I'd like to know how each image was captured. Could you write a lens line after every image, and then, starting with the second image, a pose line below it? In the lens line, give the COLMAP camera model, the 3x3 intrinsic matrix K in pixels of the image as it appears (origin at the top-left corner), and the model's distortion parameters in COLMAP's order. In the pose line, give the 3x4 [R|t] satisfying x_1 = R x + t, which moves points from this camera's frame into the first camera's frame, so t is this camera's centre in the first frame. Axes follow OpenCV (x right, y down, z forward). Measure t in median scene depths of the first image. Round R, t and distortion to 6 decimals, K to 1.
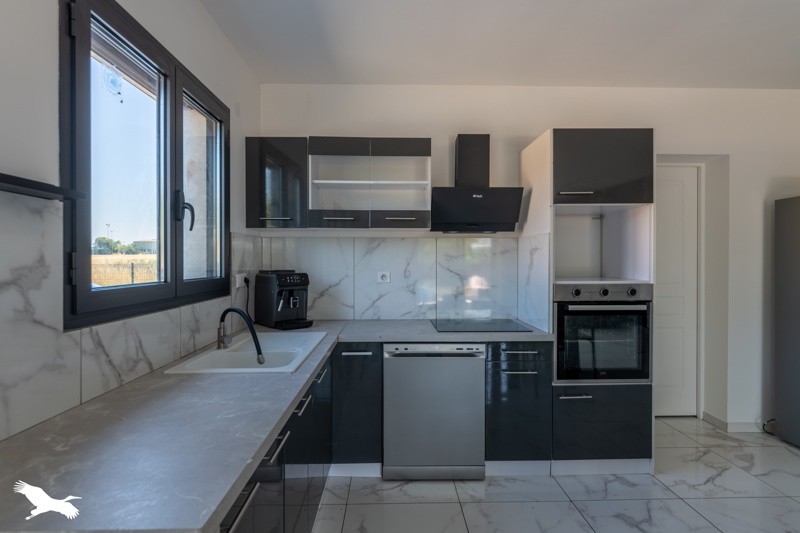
lens RADIAL K [[415.0, 0, 401.4], [0, 415.0, 268.1], [0, 0, 1]] dist [0.015689, -0.001081]
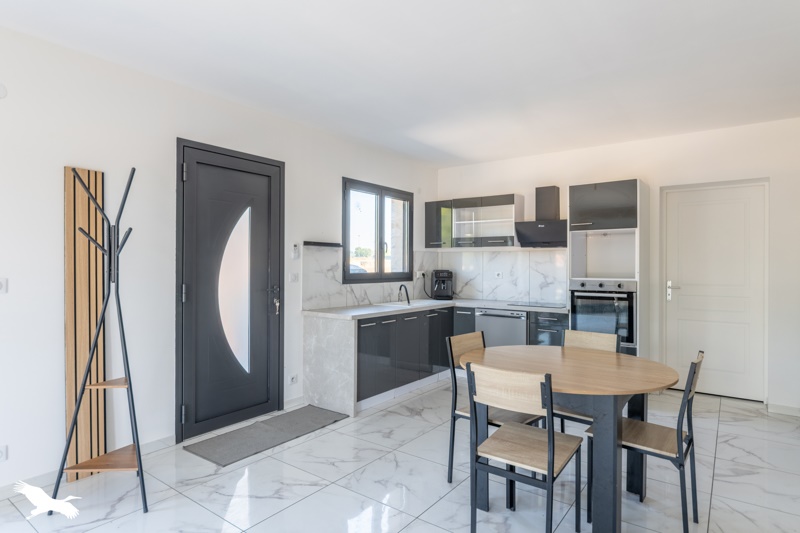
lens RADIAL K [[450.1, 0, 400.5], [0, 450.1, 266.1], [0, 0, 1]] dist [0.000388, 0.000185]
pose [[0.783246, 0.005727, -0.621686, 0.950267], [-0.016809, 0.999787, -0.011967, 0.017656], [0.621485, 0.019823, 0.783175, -0.820974]]
